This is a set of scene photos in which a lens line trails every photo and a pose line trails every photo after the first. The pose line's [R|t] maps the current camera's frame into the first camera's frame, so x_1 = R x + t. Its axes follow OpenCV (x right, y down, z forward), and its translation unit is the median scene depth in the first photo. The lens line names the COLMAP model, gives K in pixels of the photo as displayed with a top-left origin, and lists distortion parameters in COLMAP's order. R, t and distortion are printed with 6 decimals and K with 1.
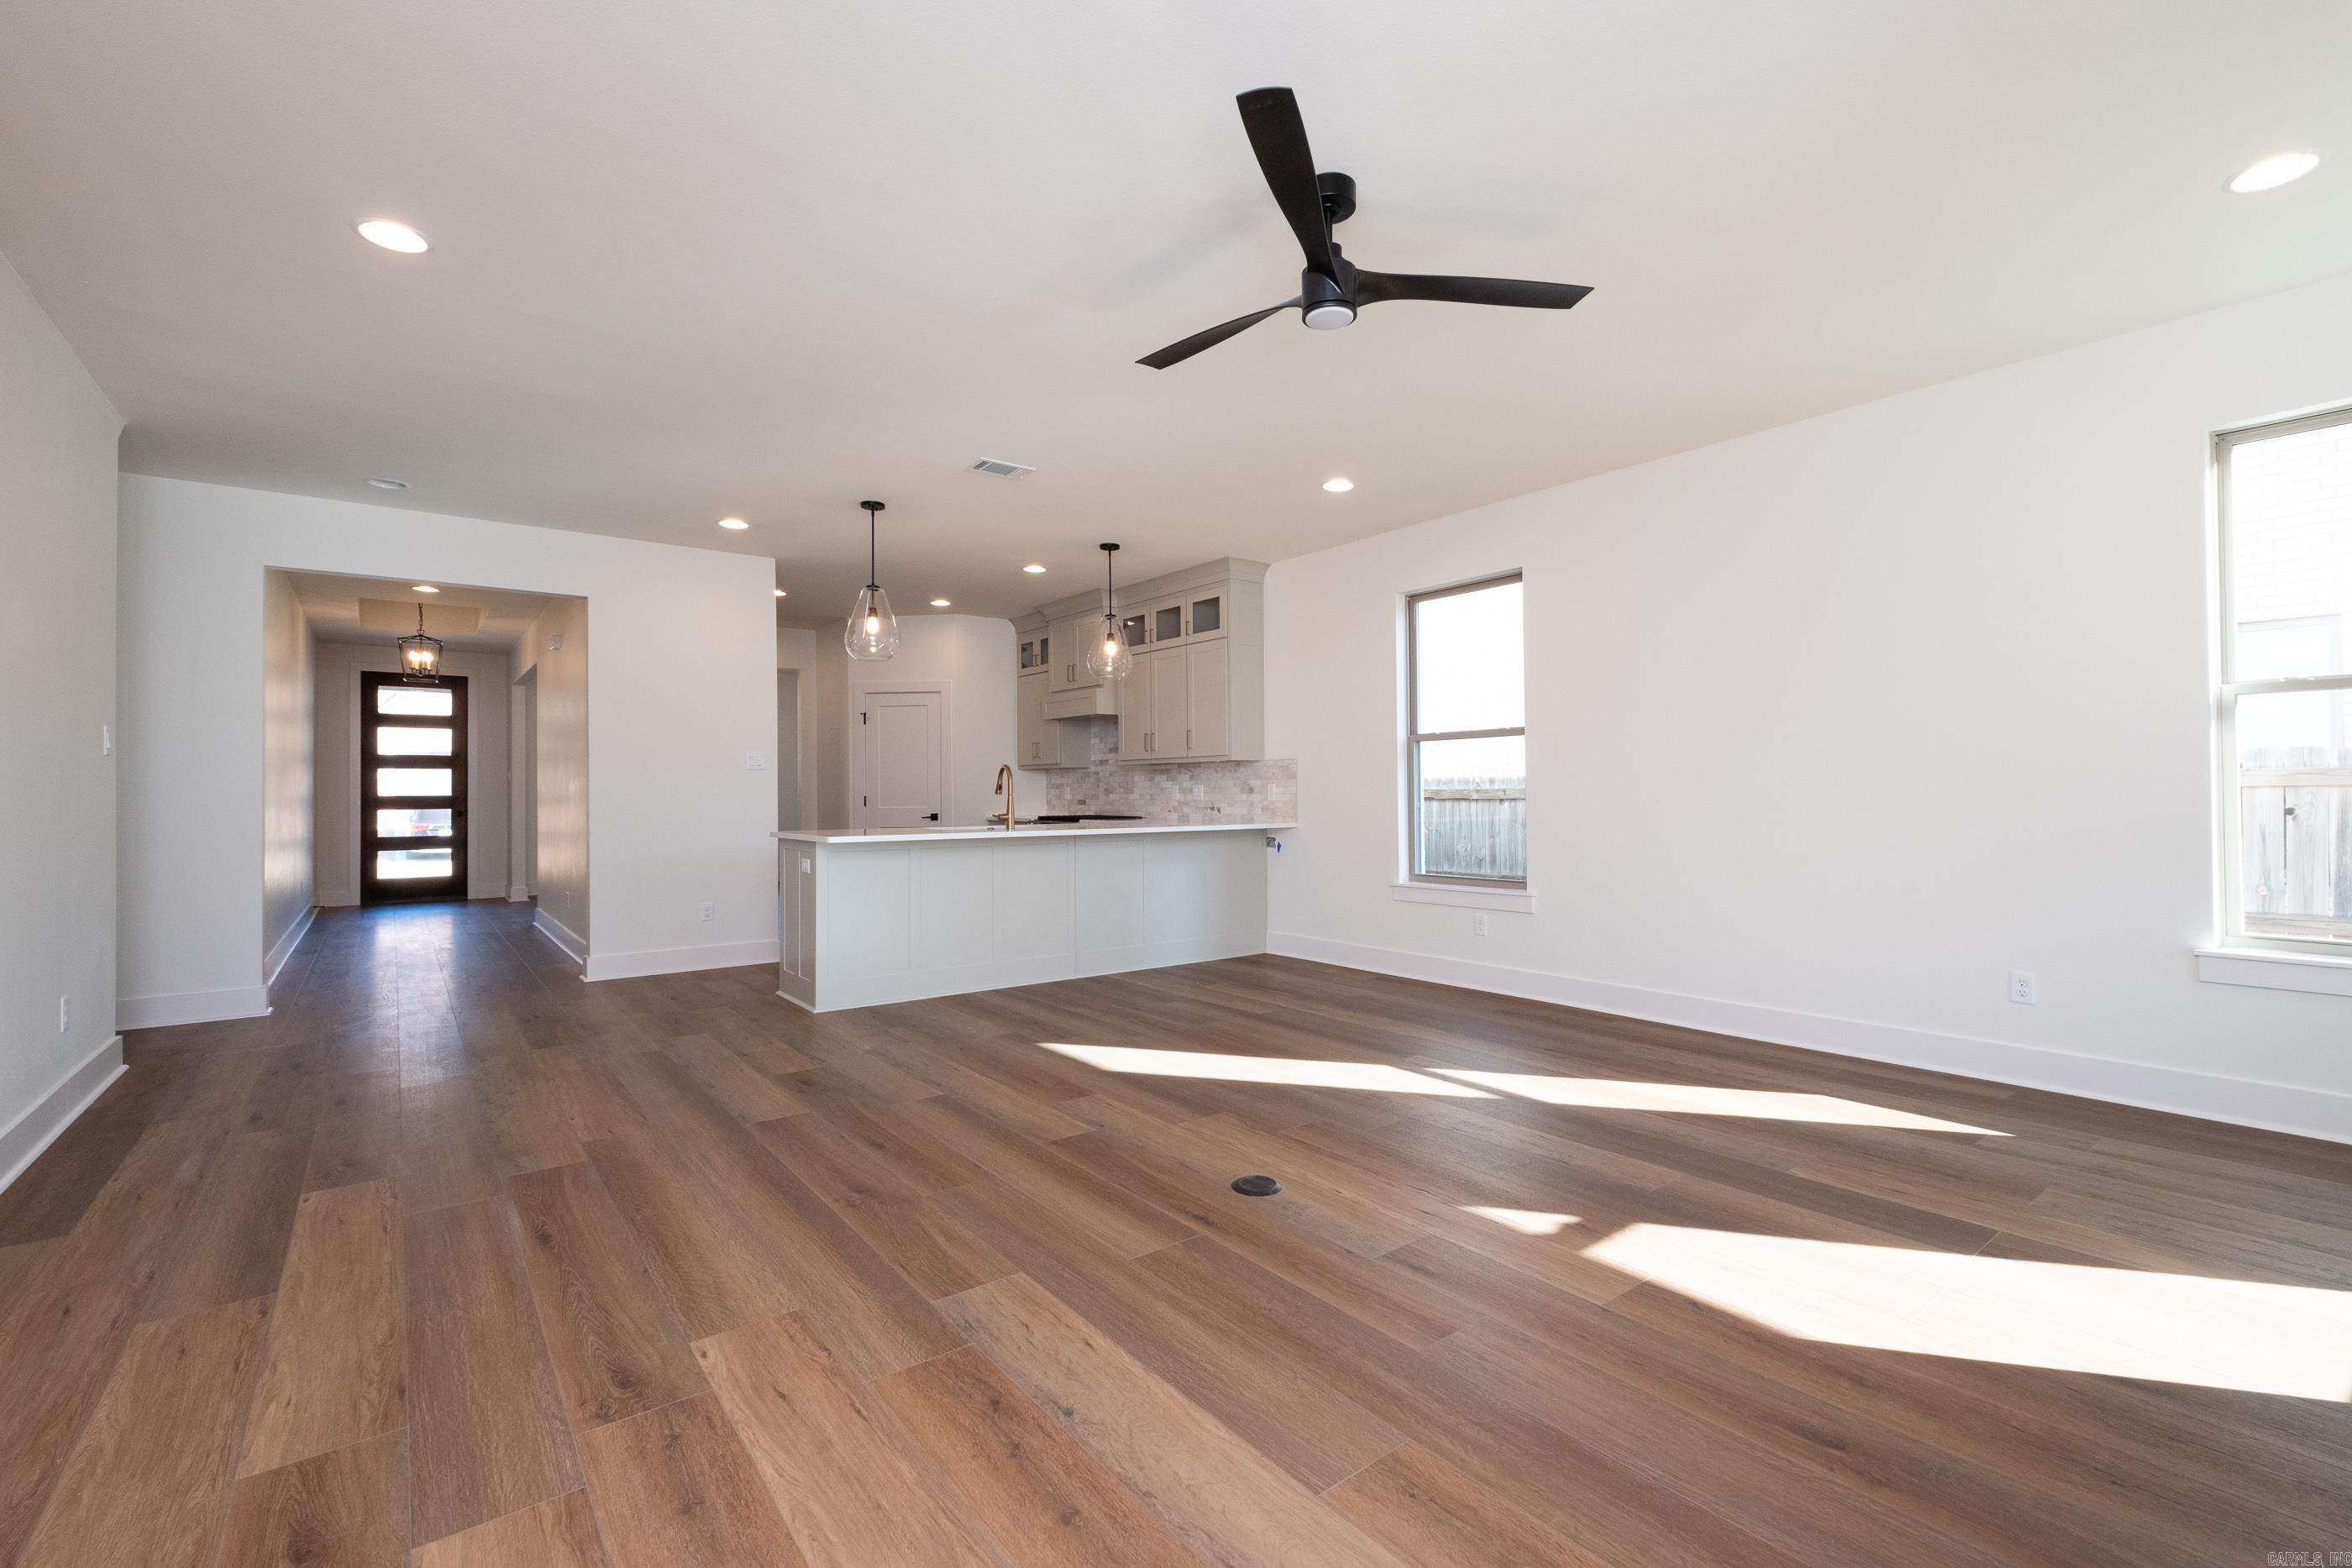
lens RADIAL K [[1021.8, 0, 1179.8], [0, 1021.8, 778.6], [0, 0, 1]] dist [-0.000049, -0.001462]
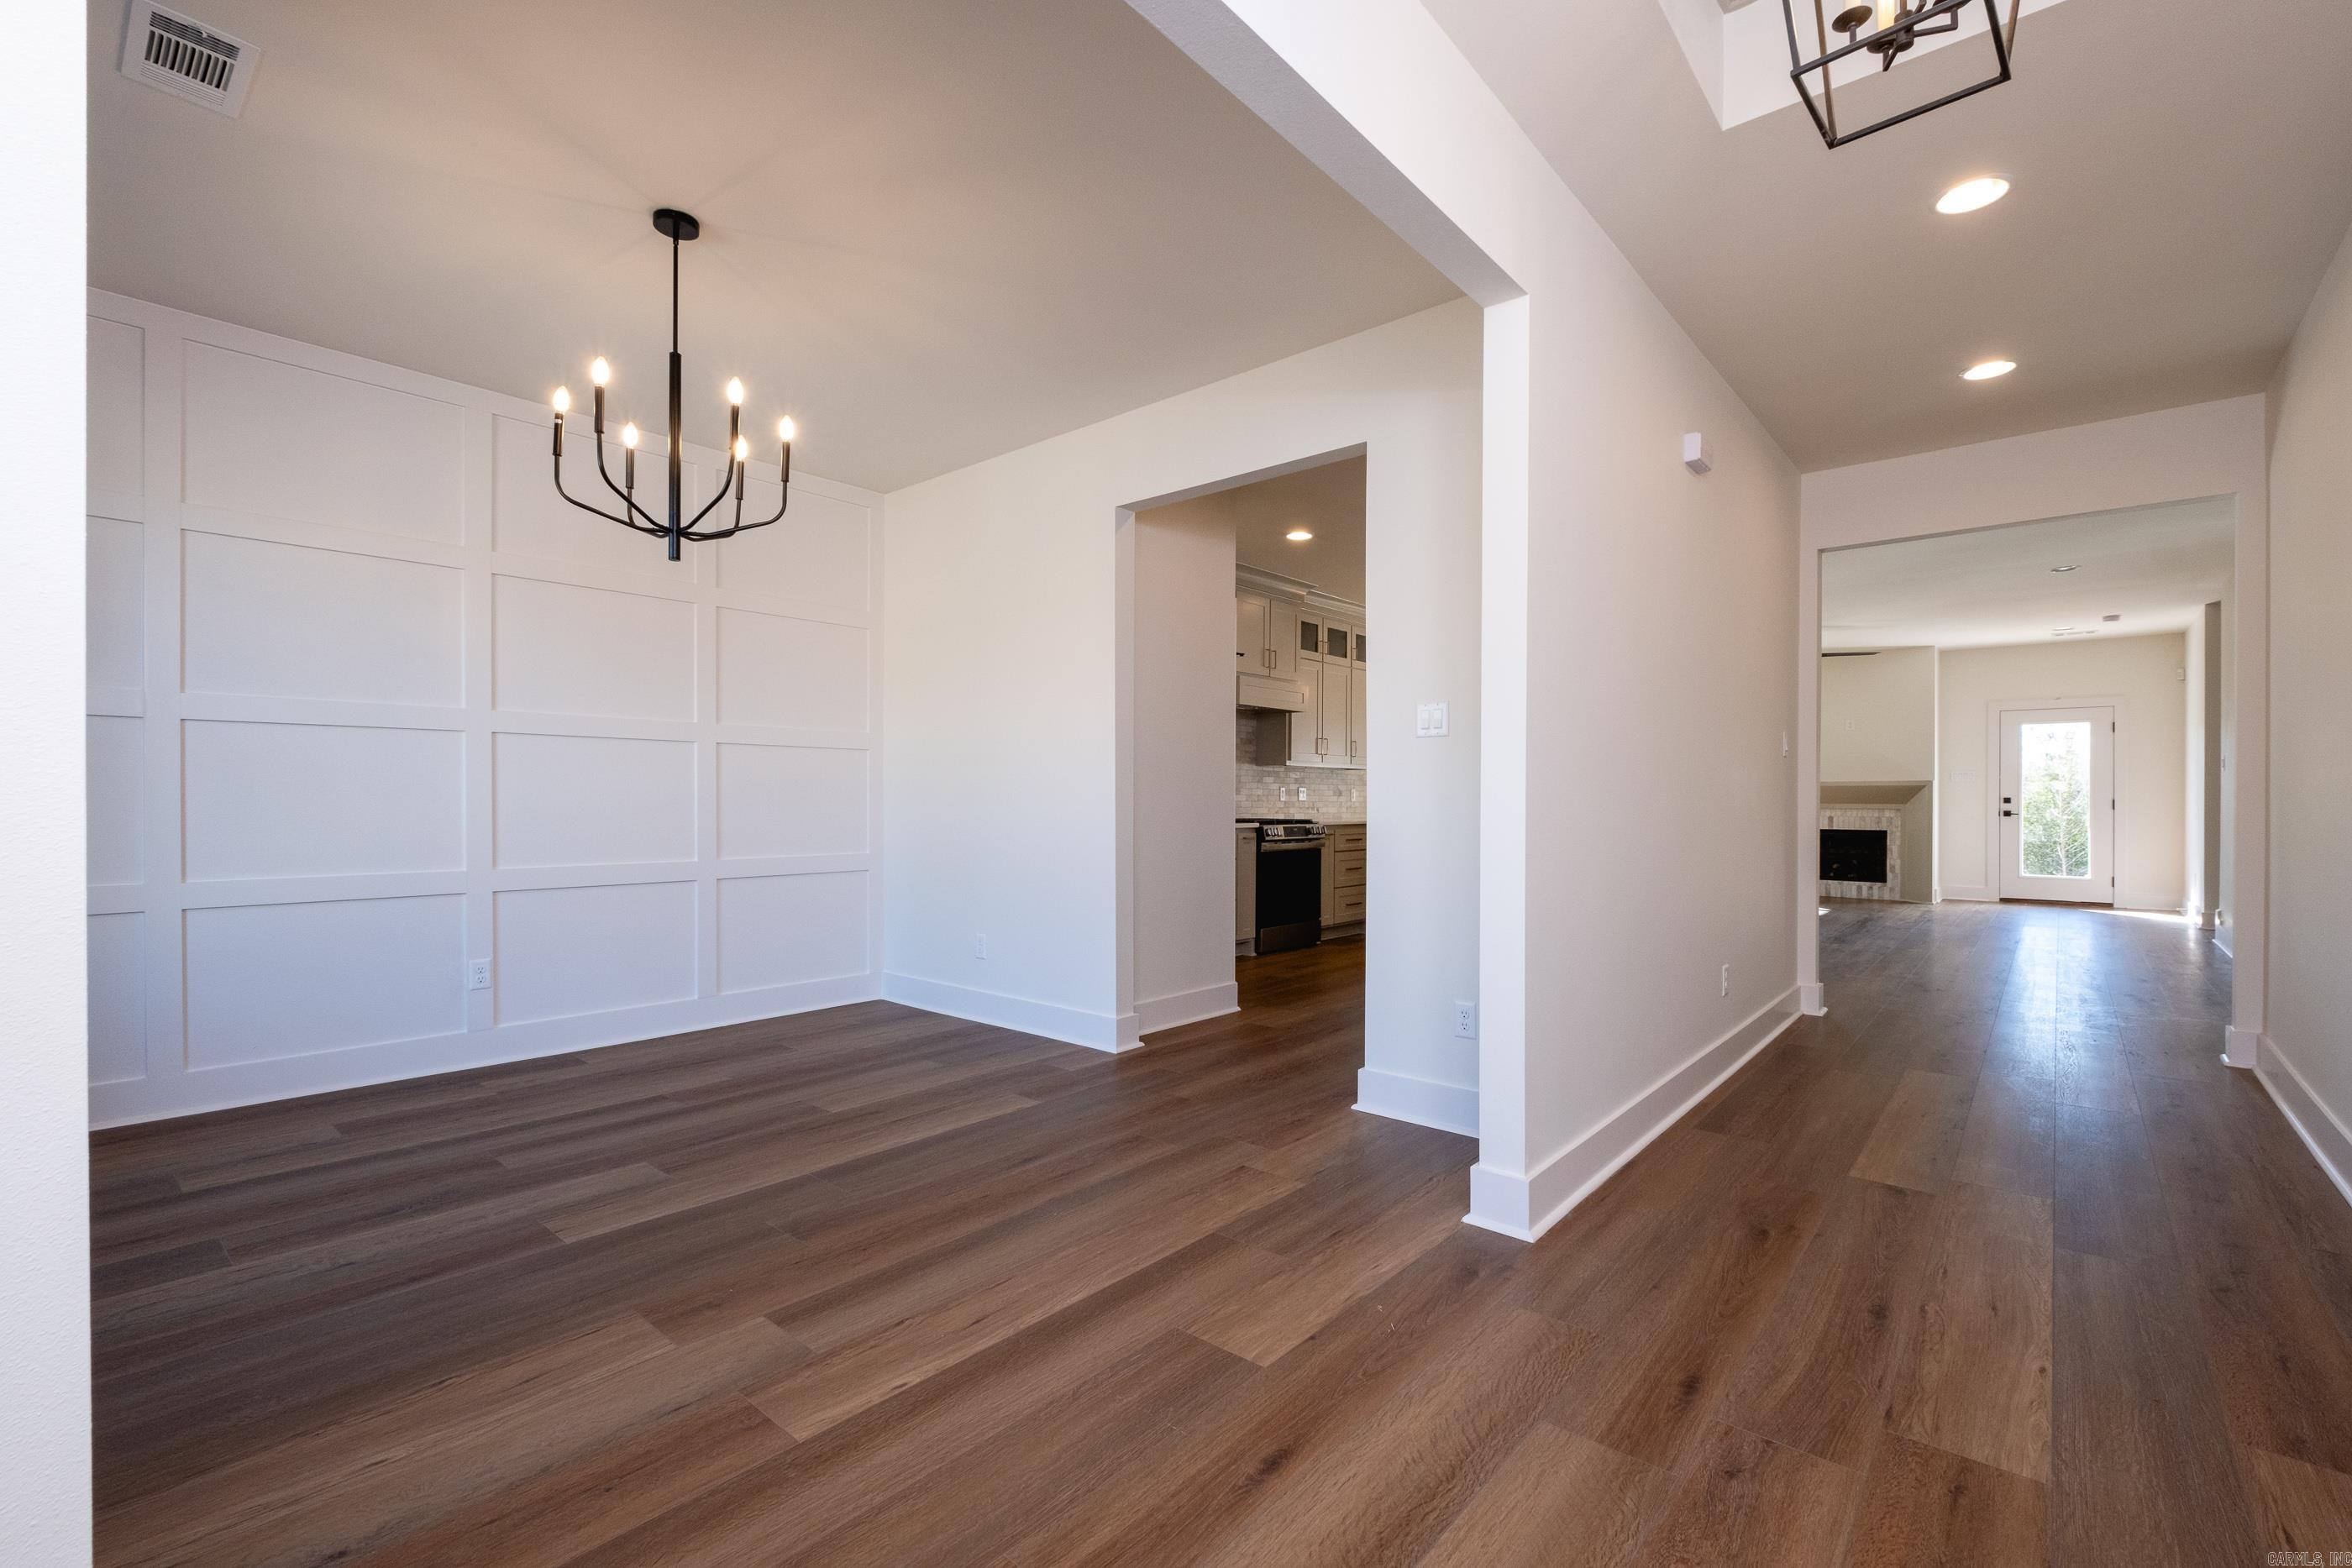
lens RADIAL K [[1021.8, 0, 1174.1], [0, 1021.8, 787.7], [0, 0, 1]] dist [-0.000049, -0.001462]
pose [[-0.186066, 0.012132, 0.982462, -0.911108], [-0.018947, 0.999694, -0.015933, 0.023420], [-0.982354, -0.021579, -0.185779, 1.173111]]
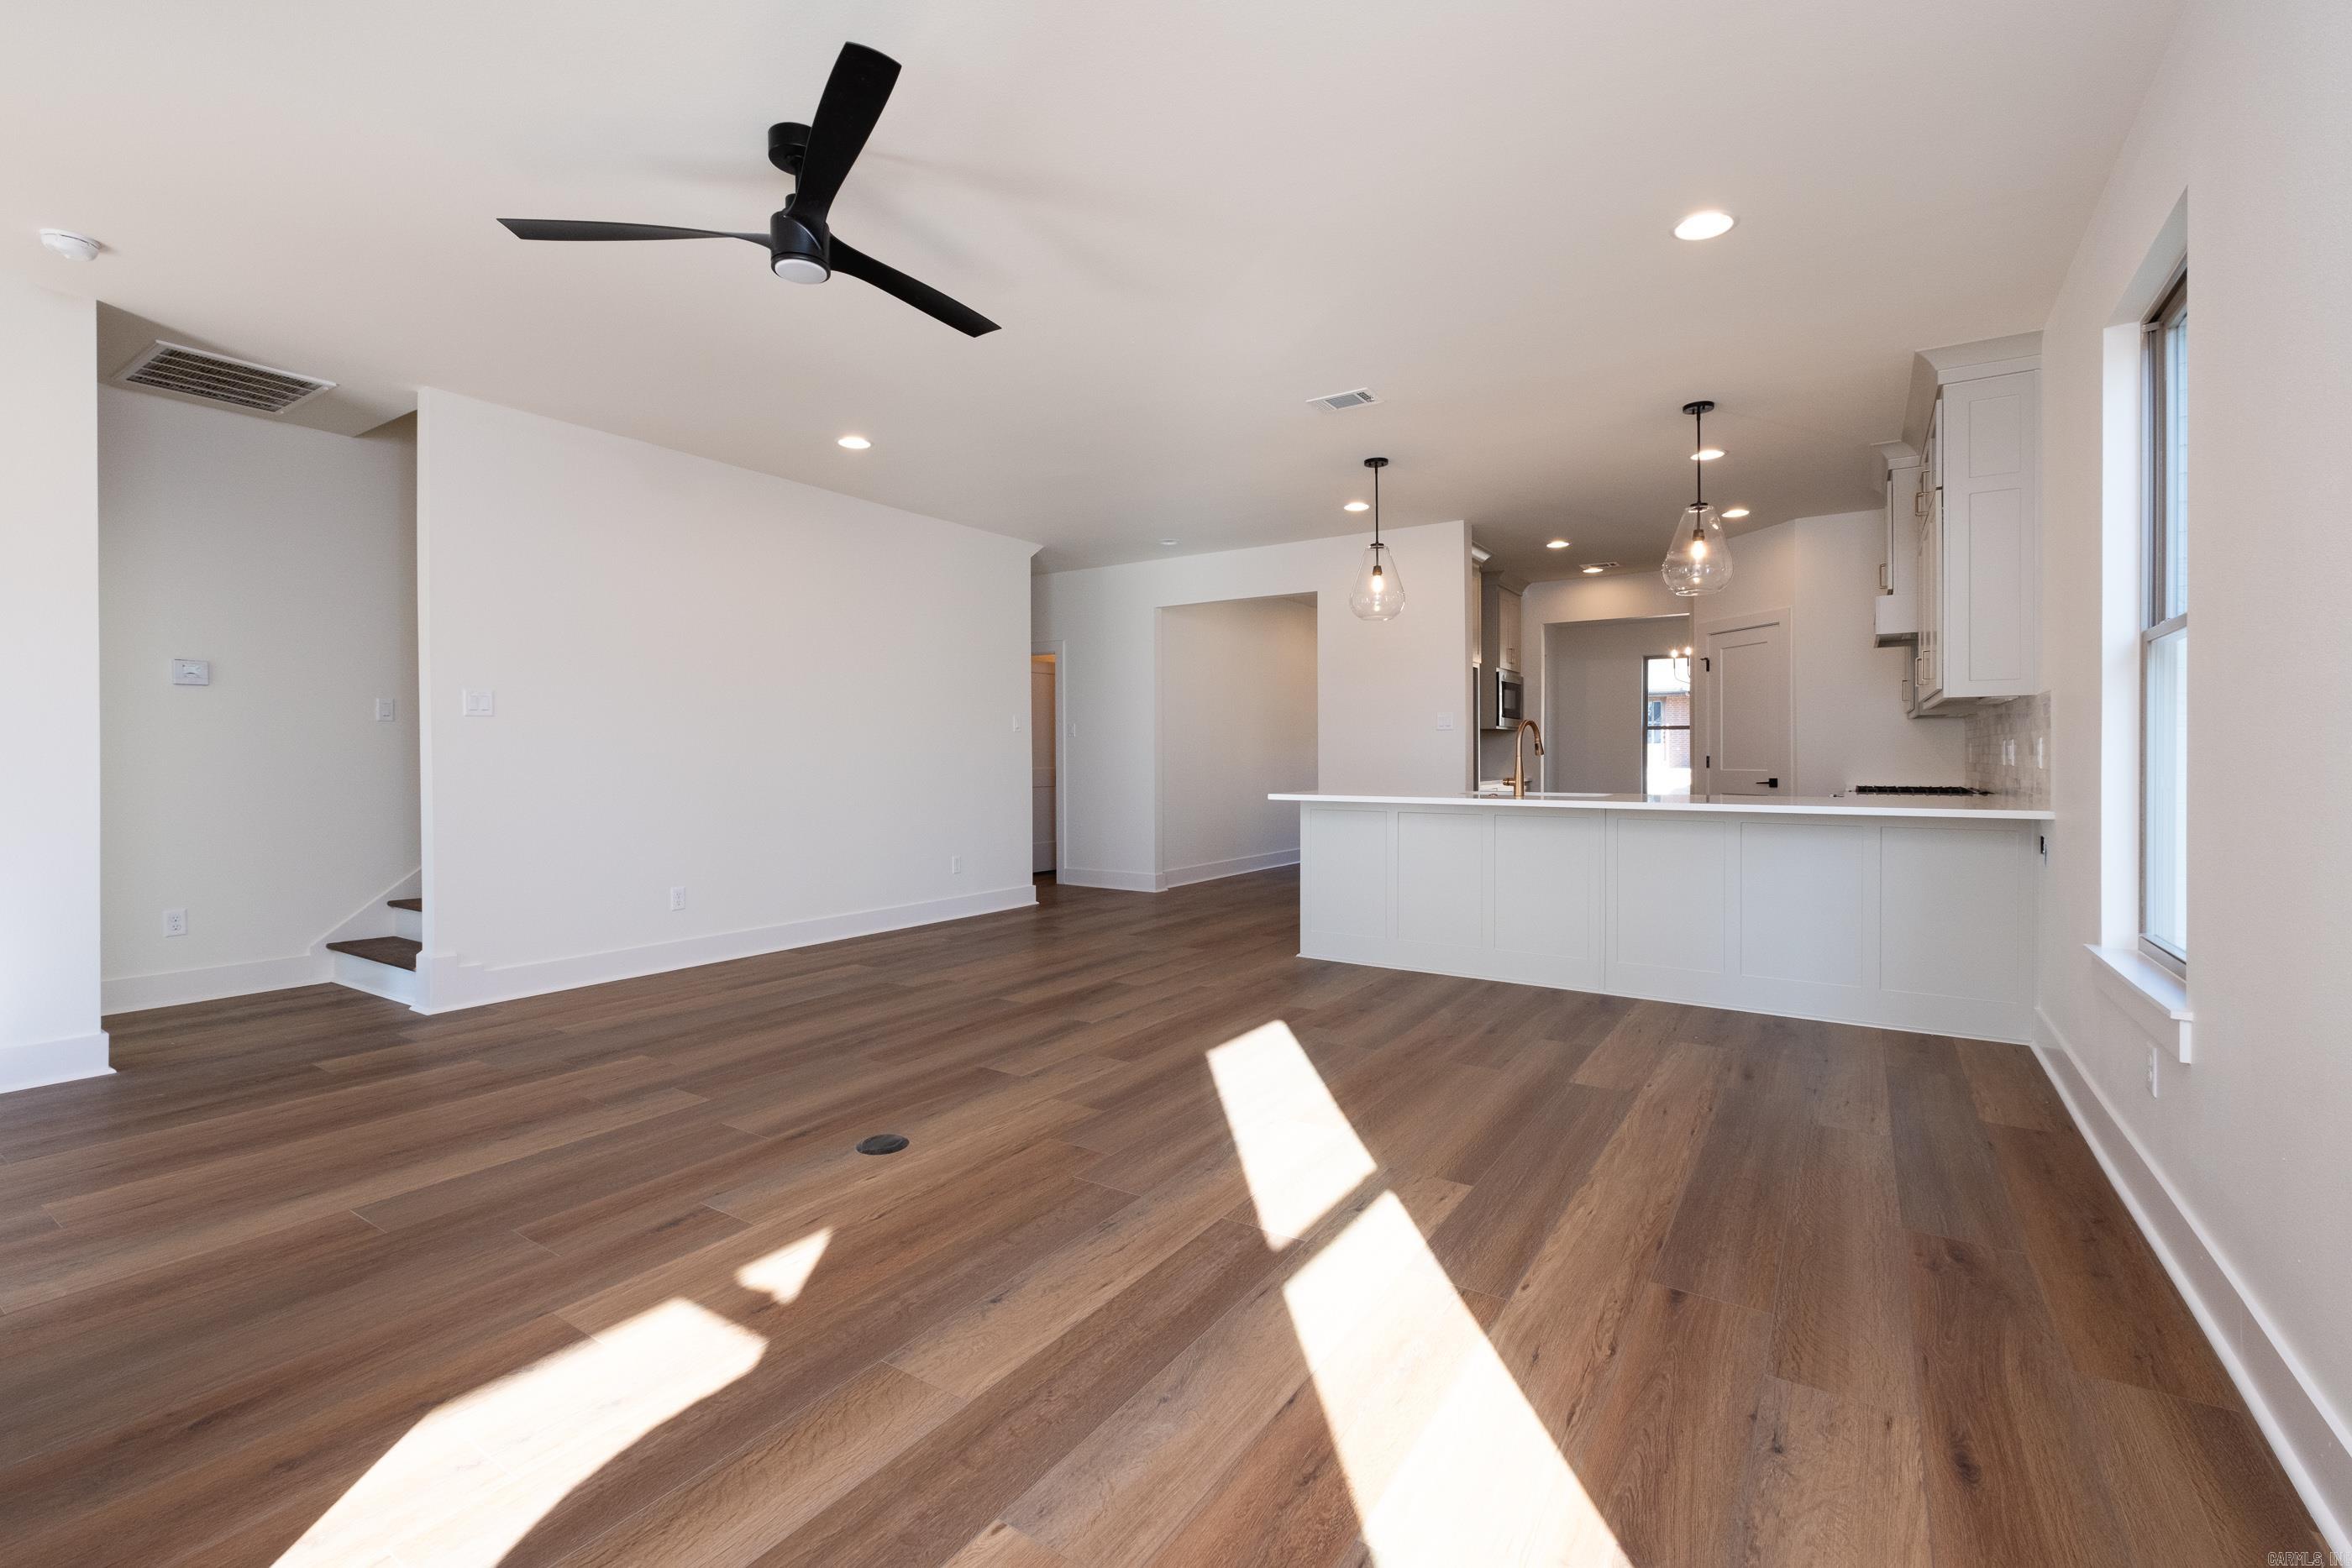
lens RADIAL K [[1021.8, 0, 1177.2], [0, 1021.8, 781.5], [0, 0, 1]] dist [-0.000049, -0.001462]
pose [[0.328202, 0.029559, -0.944145, 0.364842], [0.014076, 0.999246, 0.036177, 0.001565], [0.944503, -0.025163, 0.327538, 0.310087]]
